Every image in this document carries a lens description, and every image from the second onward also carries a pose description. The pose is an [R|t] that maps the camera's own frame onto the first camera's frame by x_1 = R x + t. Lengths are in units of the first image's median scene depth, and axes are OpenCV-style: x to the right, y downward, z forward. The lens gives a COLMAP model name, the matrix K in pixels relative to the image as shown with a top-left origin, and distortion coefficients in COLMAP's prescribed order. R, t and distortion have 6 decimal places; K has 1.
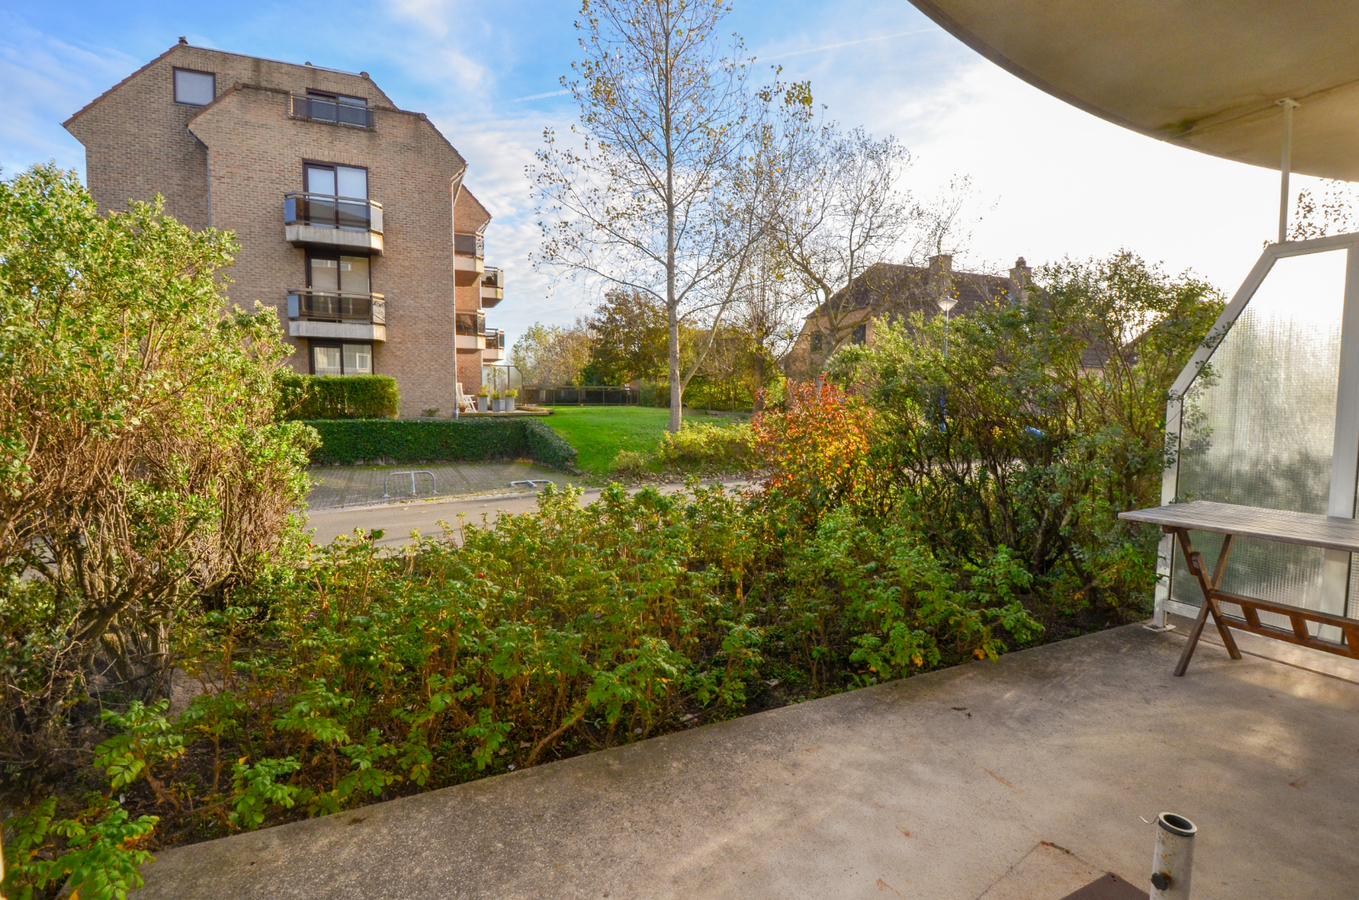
lens RADIAL K [[607.9, 0, 680.2], [0, 607.9, 440.3], [0, 0, 1]] dist [-0.009292, -0.007731]
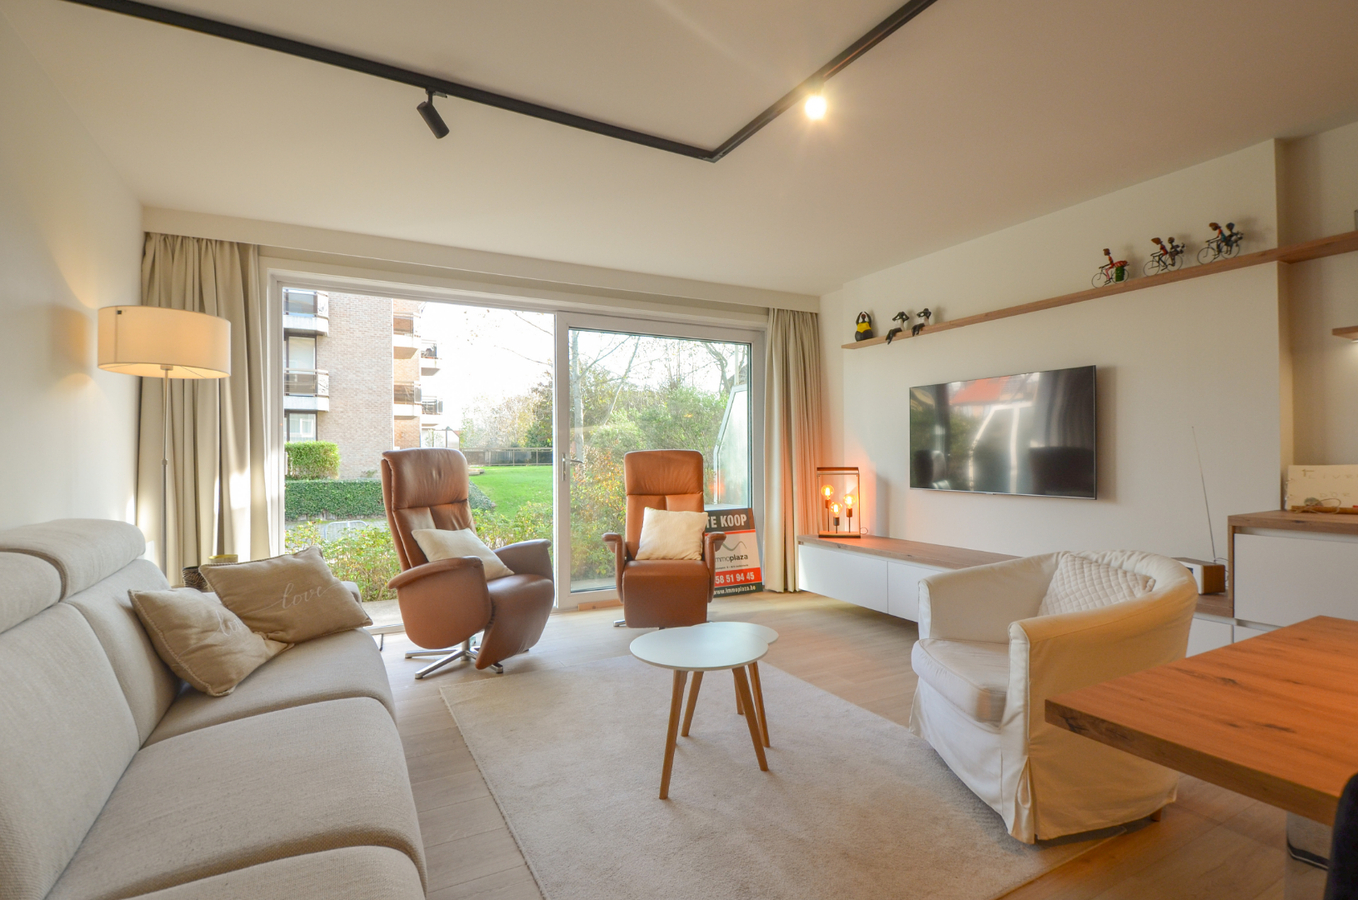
lens RADIAL K [[650.0, 0, 679.9], [0, 650.0, 451.7], [0, 0, 1]] dist [0.006730, -0.000528]
pose [[0.999016, -0.014312, 0.041982, 0.103512], [0.017556, 0.996803, -0.077949, 0.016279], [-0.040732, 0.078610, 0.996073, -0.206104]]
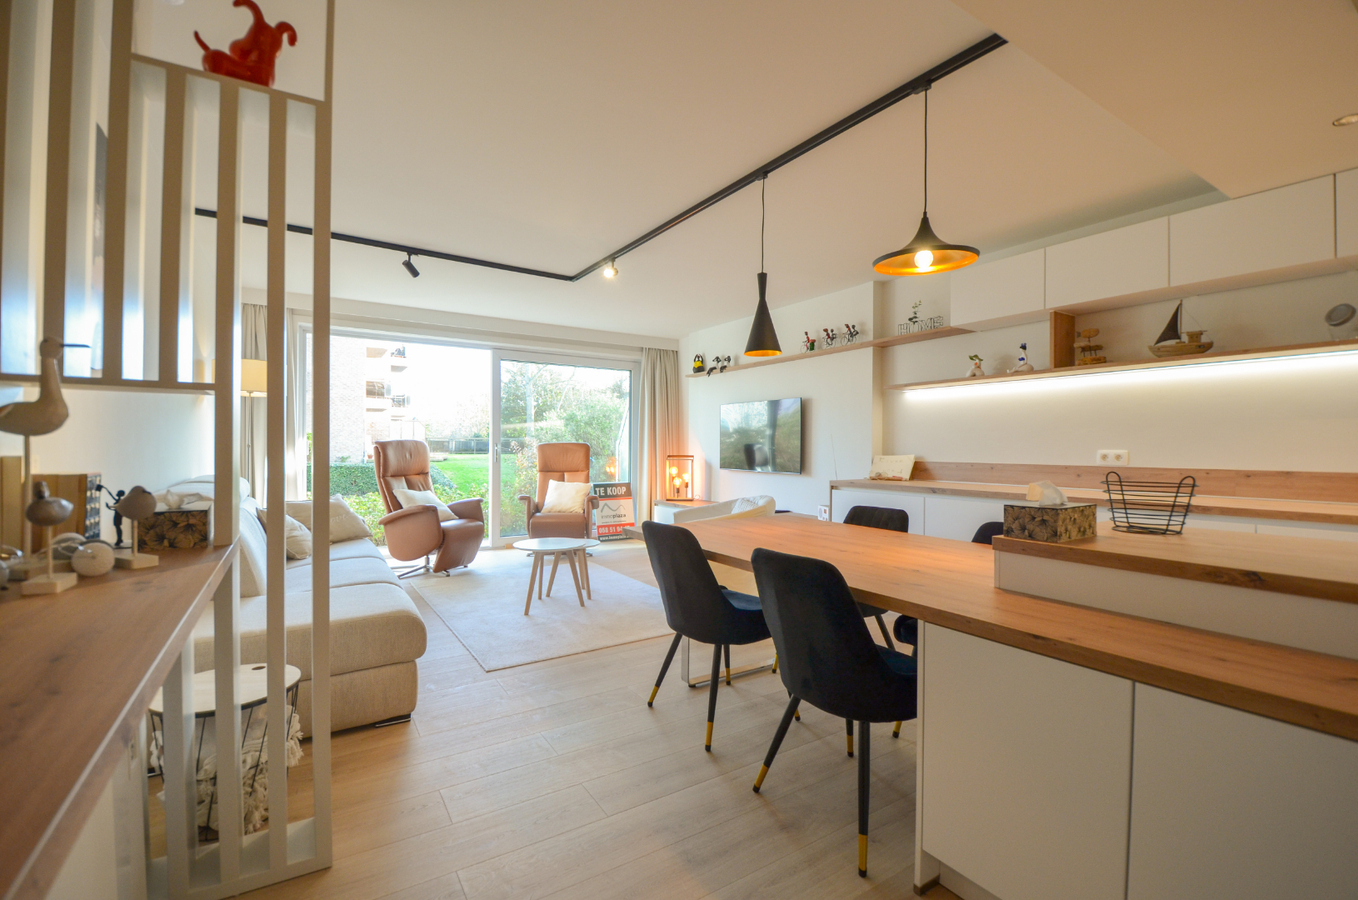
lens RADIAL K [[592.6, 0, 683.5], [0, 592.6, 449.5], [0, 0, 1]] dist [0.017147, -0.001170]
pose [[0.992282, -0.001635, 0.123990, 0.133561], [0.010033, 0.997693, -0.067140, 0.023925], [-0.123594, 0.067866, 0.990009, -0.305887]]
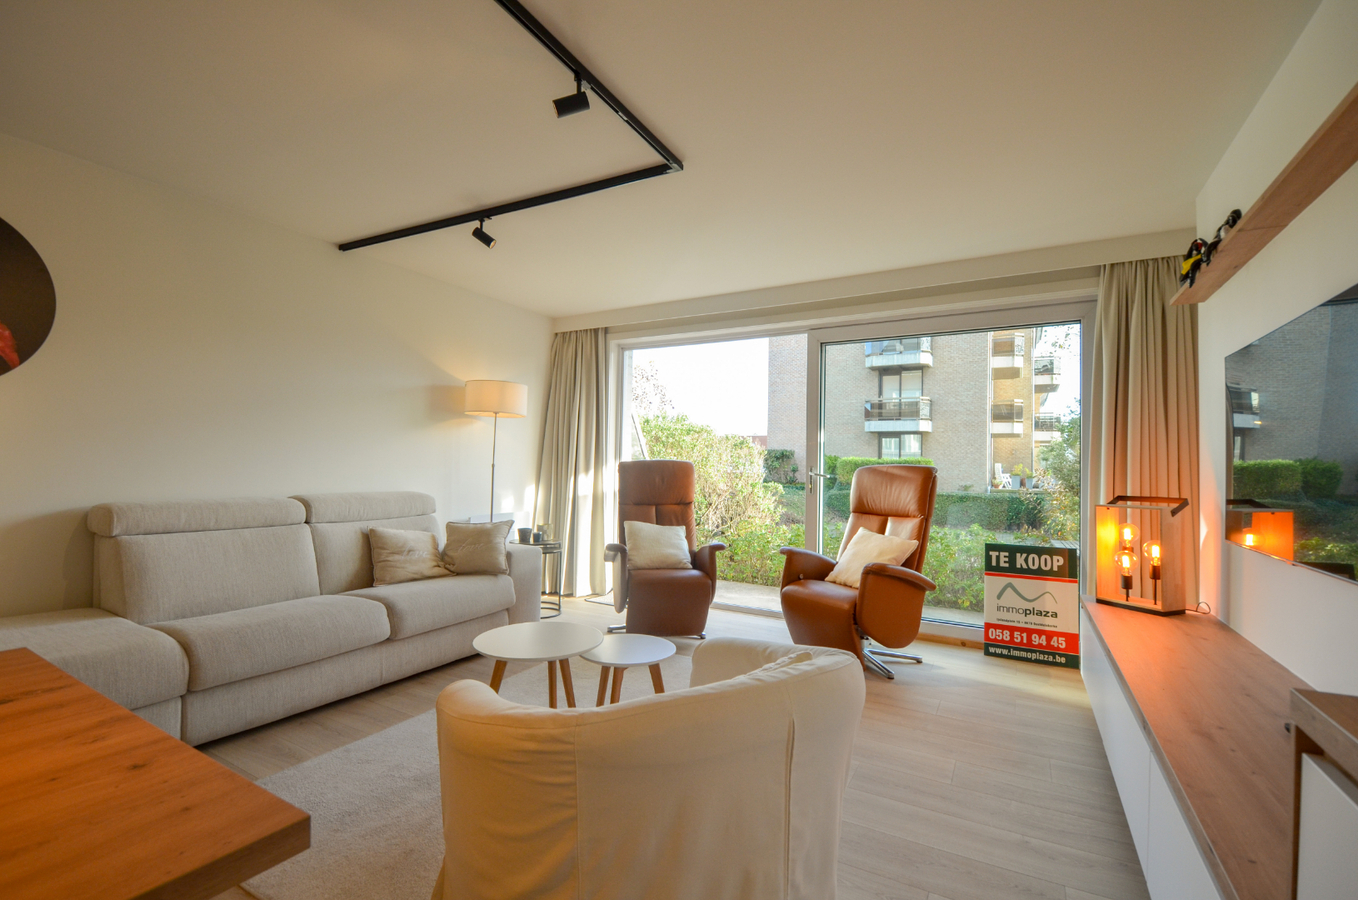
lens RADIAL K [[592.6, 0, 691.5], [0, 592.6, 450.8], [0, 0, 1]] dist [0.017147, -0.001170]
pose [[0.579023, -0.019460, -0.815079, 0.230771], [-0.074296, 0.994296, -0.076518, 0.011773], [0.811919, 0.104863, 0.574275, -0.130067]]
